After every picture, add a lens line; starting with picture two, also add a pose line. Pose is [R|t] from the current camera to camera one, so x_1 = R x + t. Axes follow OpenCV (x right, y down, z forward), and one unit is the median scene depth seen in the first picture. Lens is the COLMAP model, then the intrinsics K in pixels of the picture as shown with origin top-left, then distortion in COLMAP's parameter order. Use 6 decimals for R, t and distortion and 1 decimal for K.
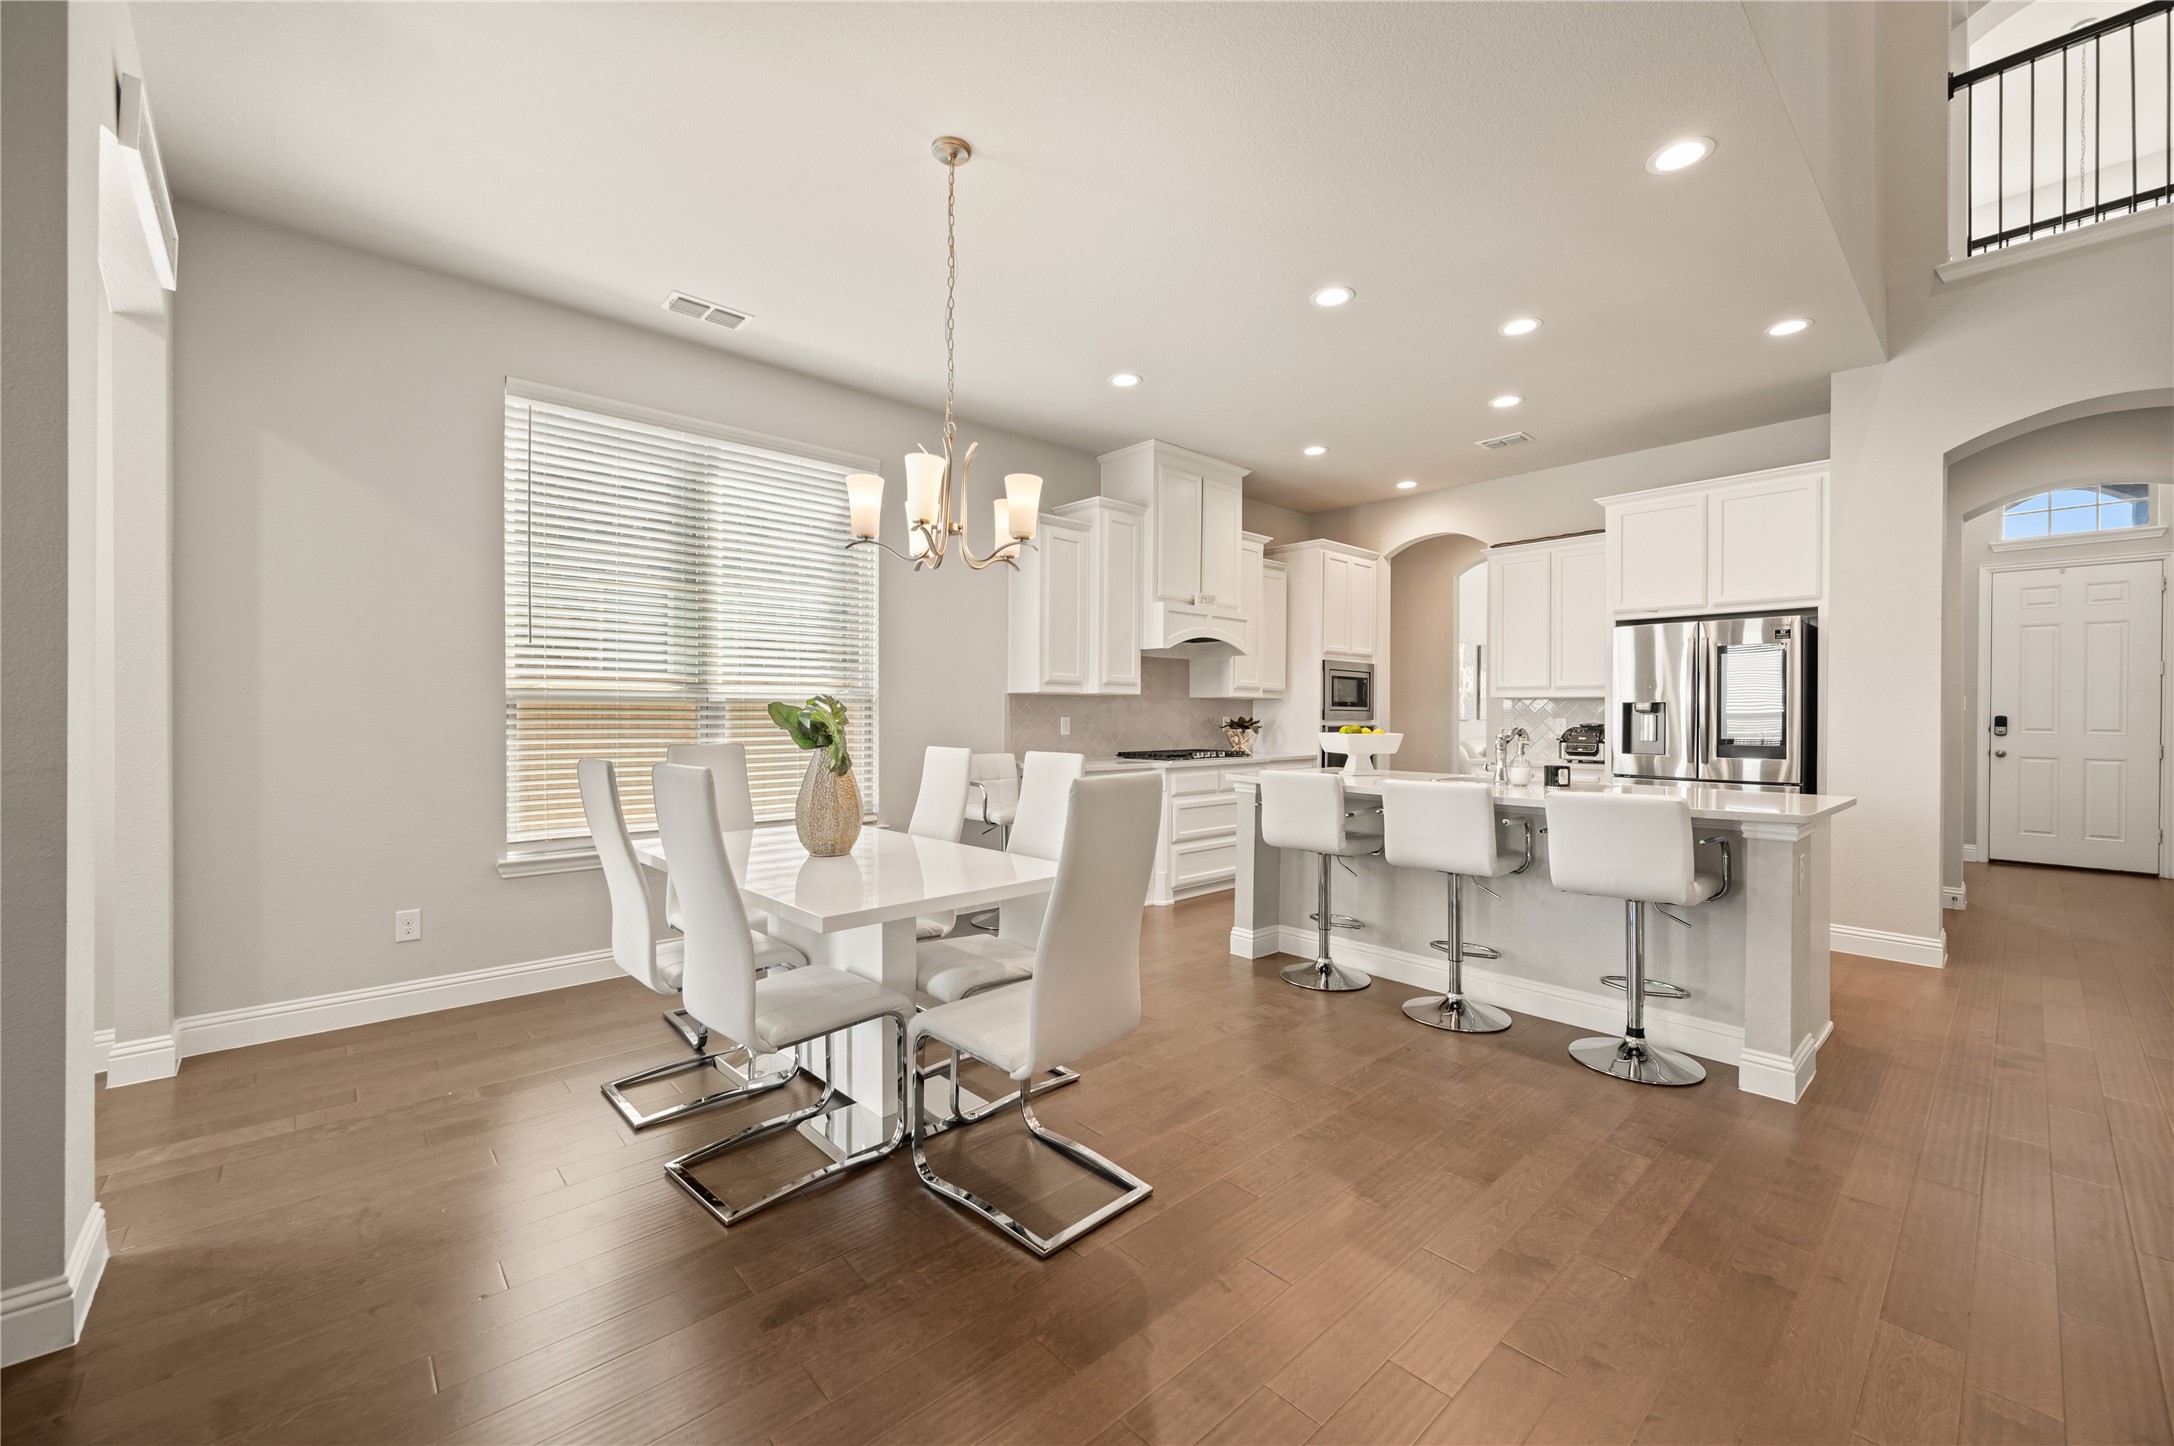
lens RADIAL K [[872.0, 0, 1092.8], [0, 872.0, 716.6], [0, 0, 1]] dist [-0.000484, -0.000111]
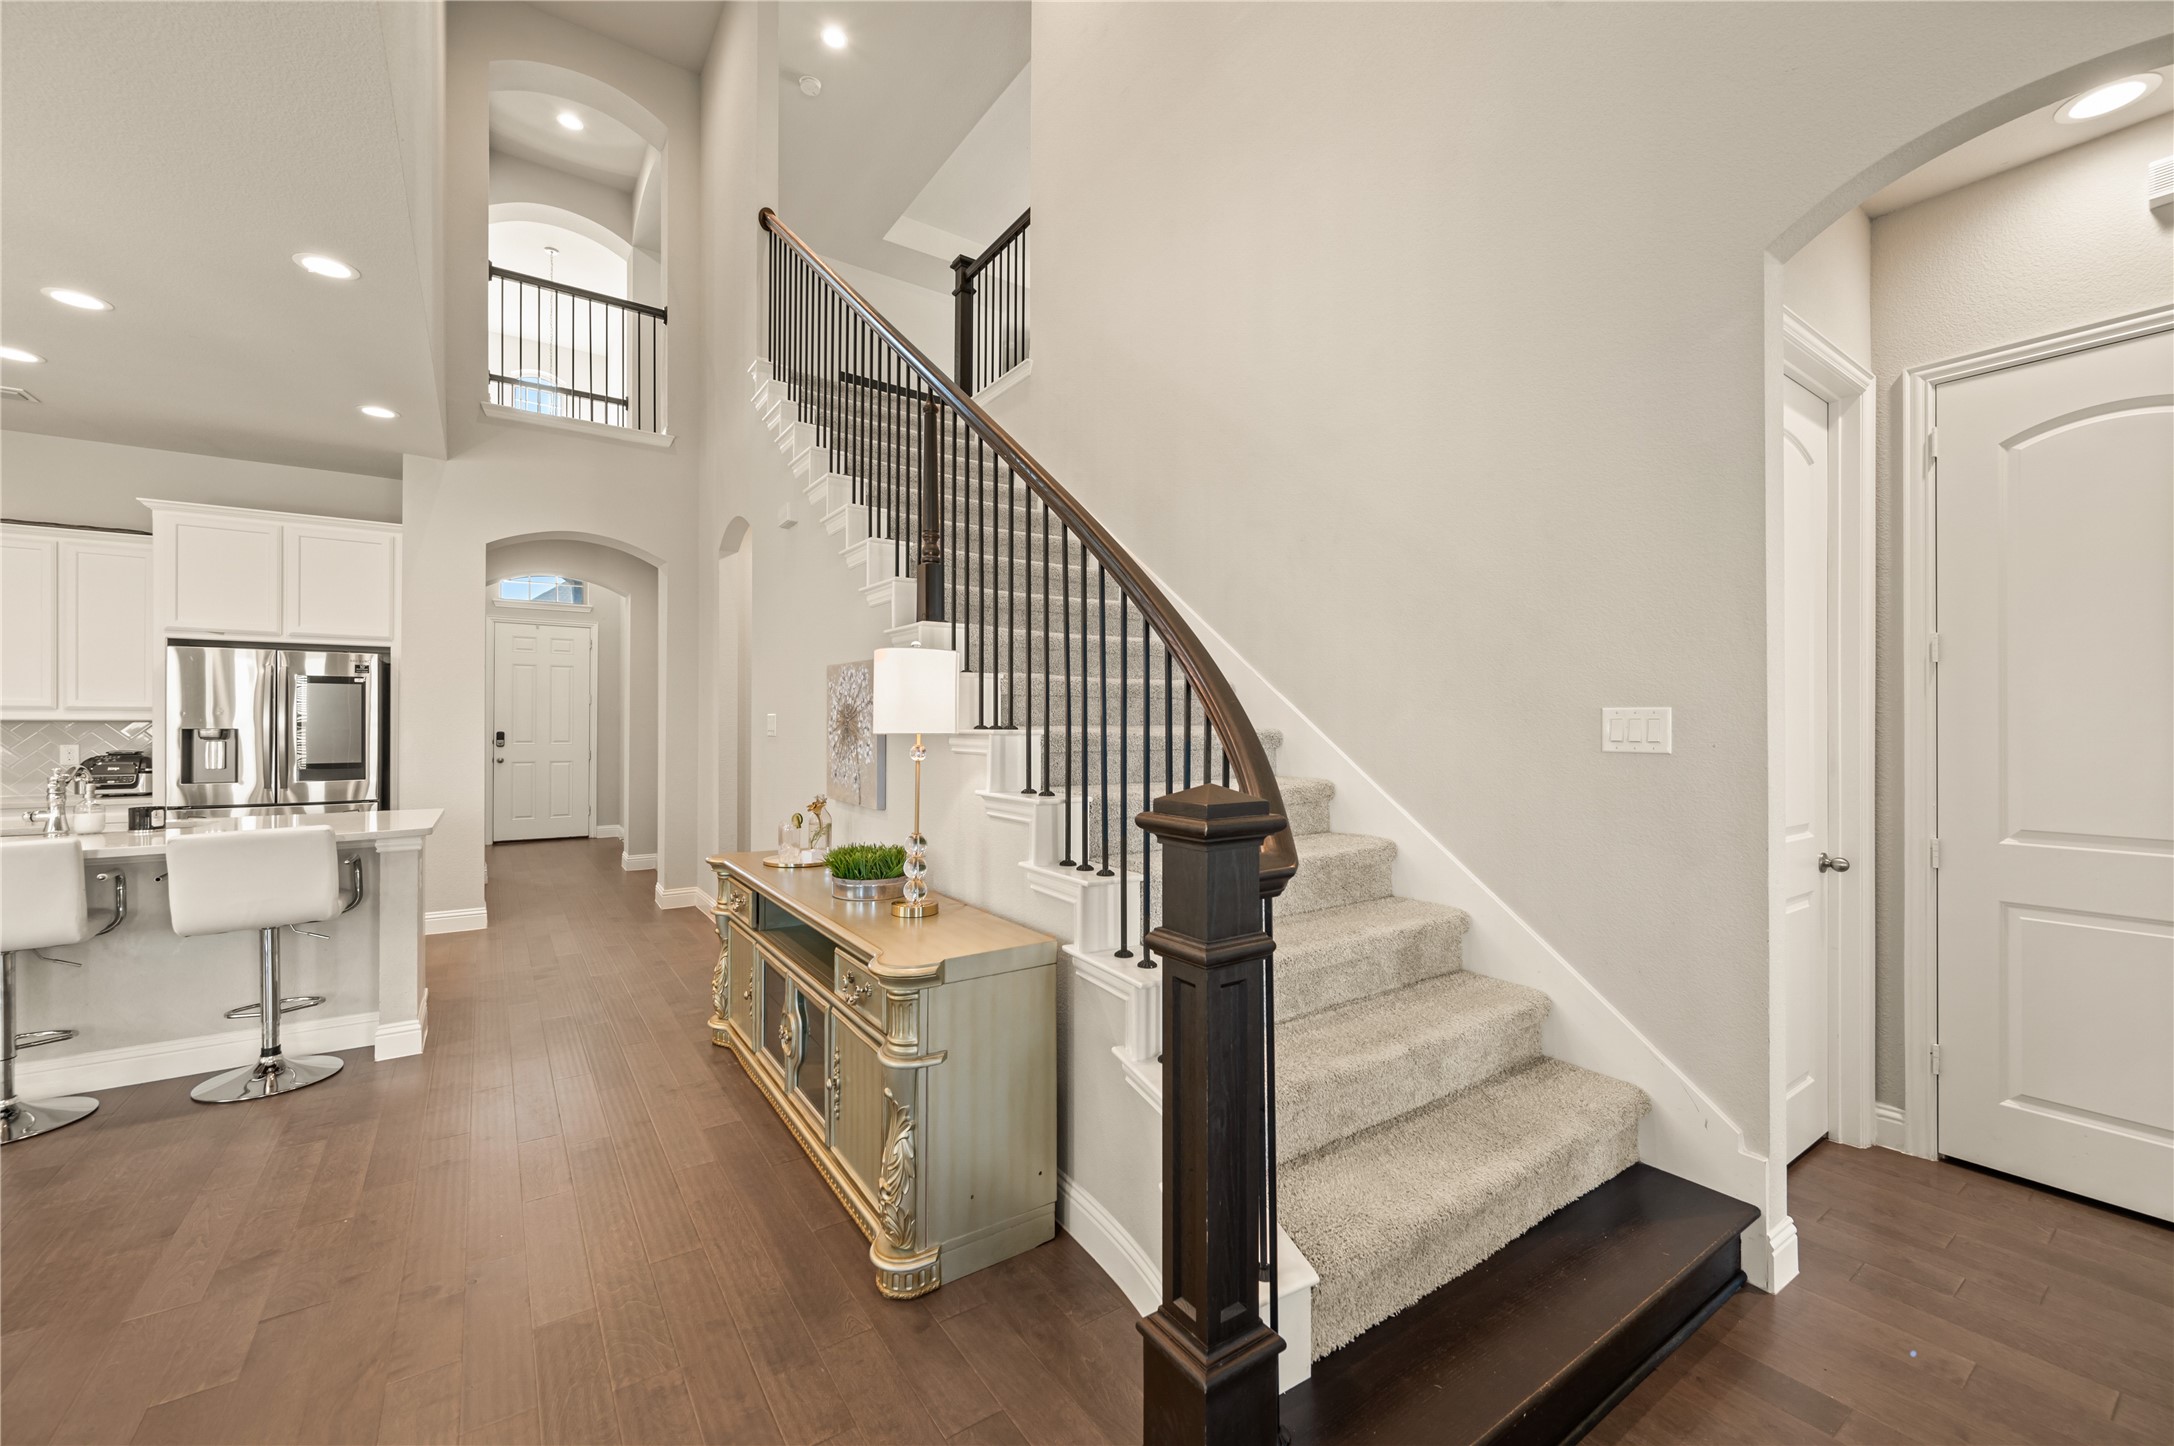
lens RADIAL K [[855.5, 0, 1087.0], [0, 855.5, 723.0], [0, 0, 1]] dist [0.007168, -0.000104]
pose [[0.139140, -0.003126, 0.990268, -0.160000], [0.000457, 0.999995, 0.003092, -0.023994], [-0.990273, 0.000022, 0.139141, -0.076150]]
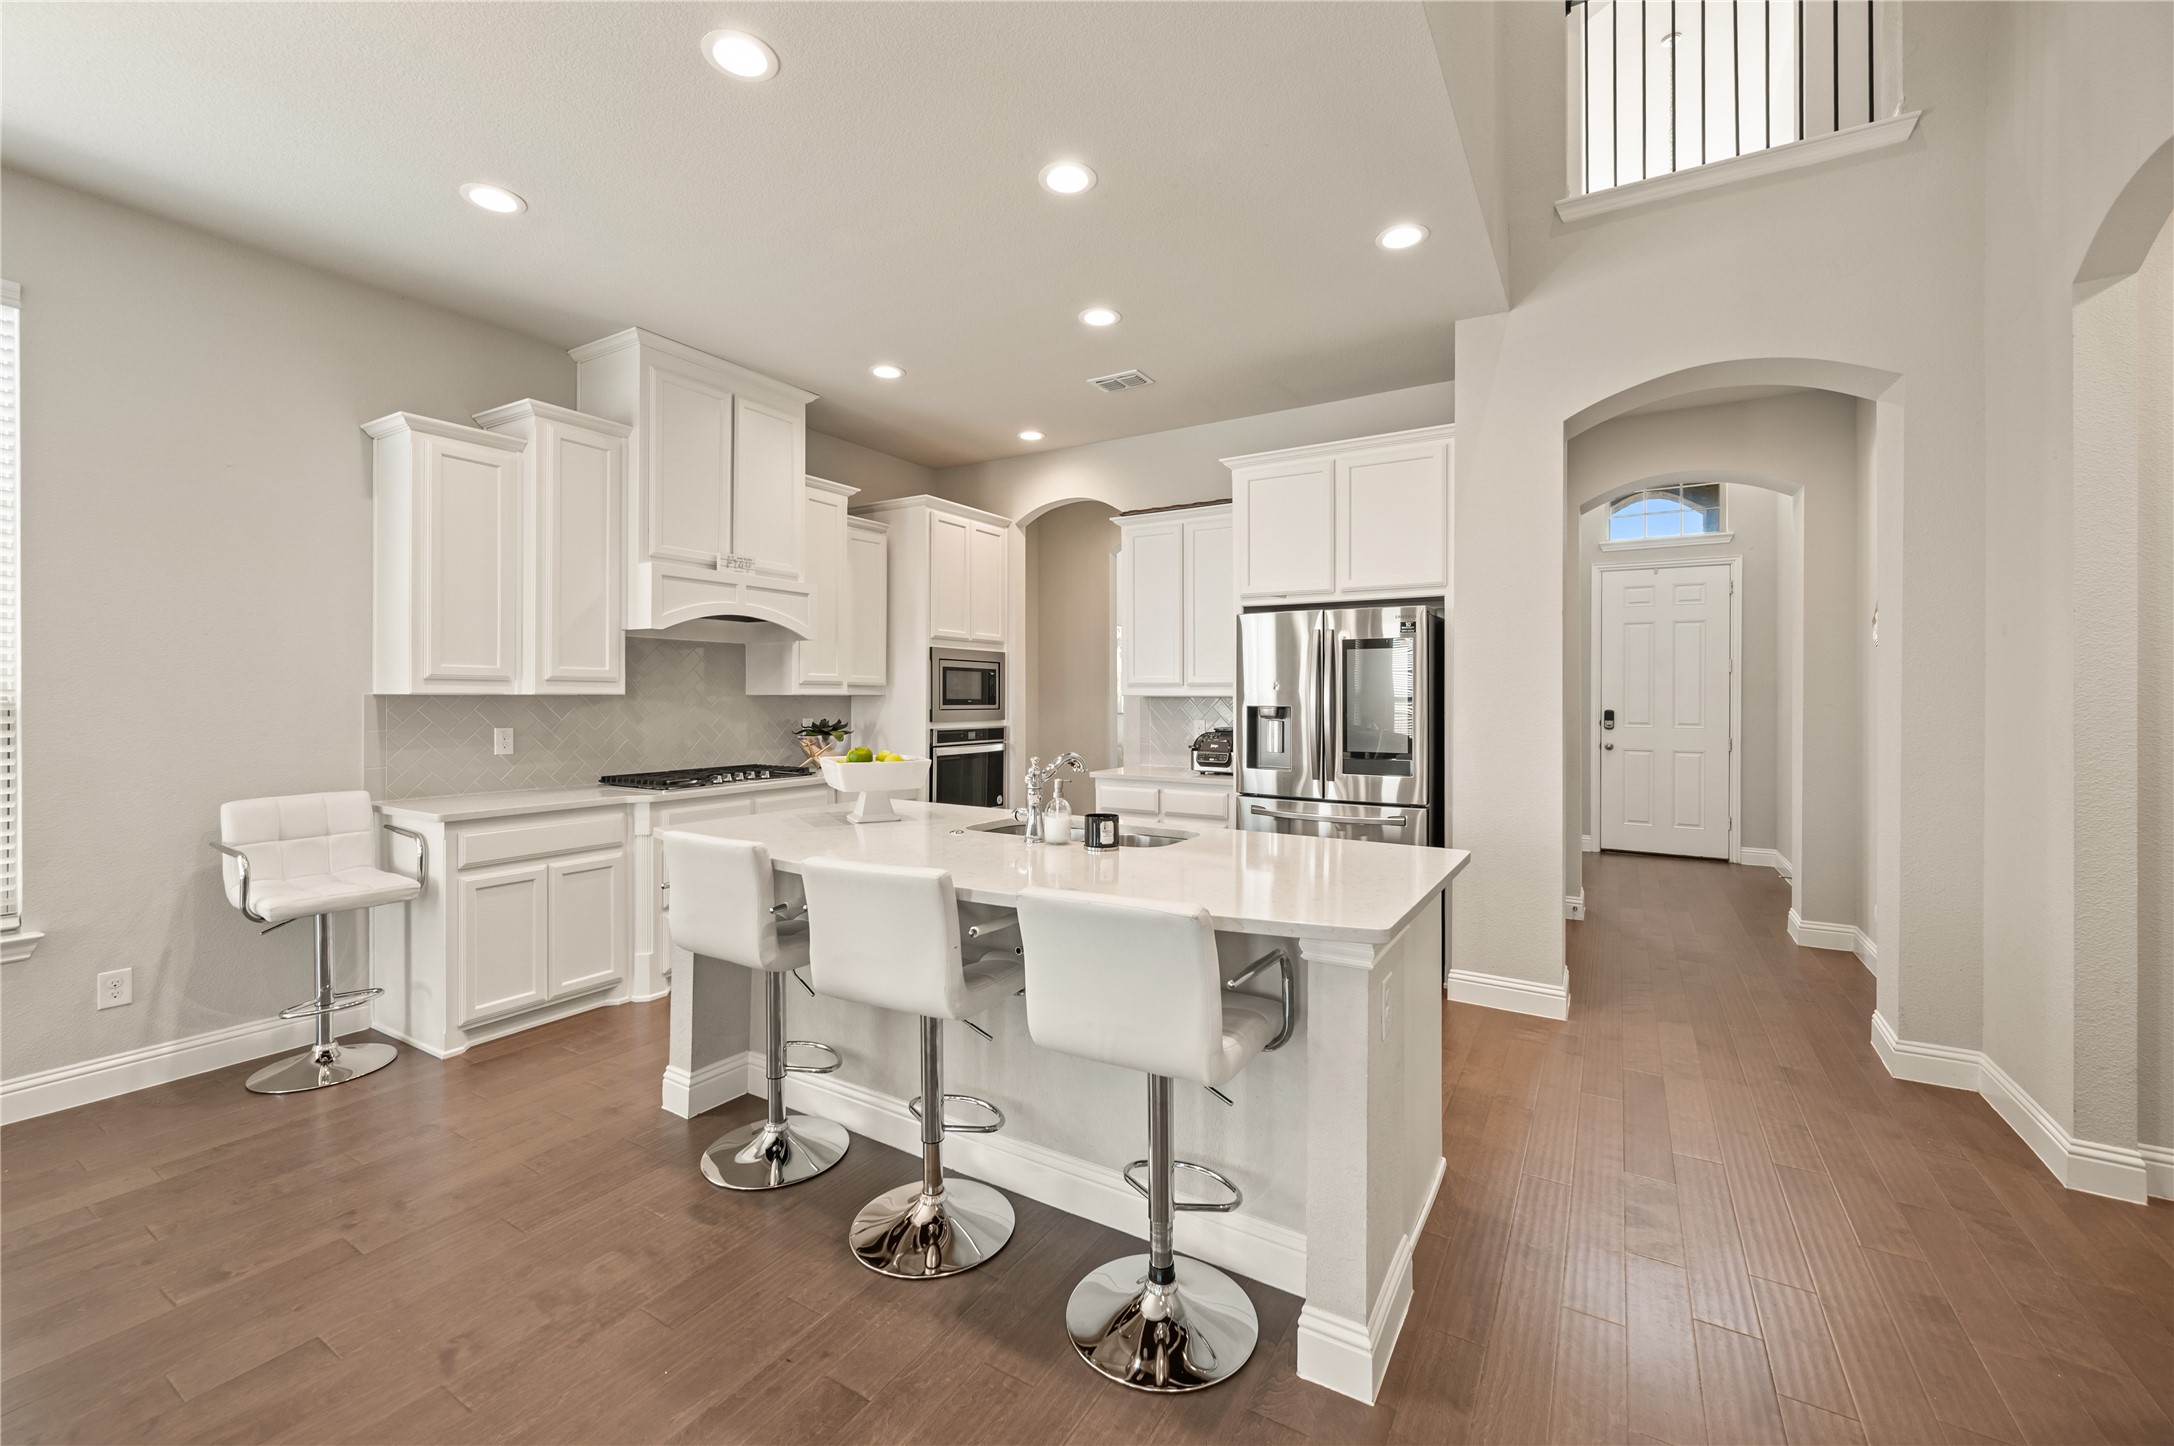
lens RADIAL K [[872.6, 0, 1092.4], [0, 872.6, 690.3], [0, 0, 1]] dist [-0.000509, -0.000245]
pose [[0.961477, 0.000383, 0.274886, 0.234180], [0.001660, 0.999973, -0.007198, -0.024679], [-0.274881, 0.007377, 0.961450, 0.241493]]
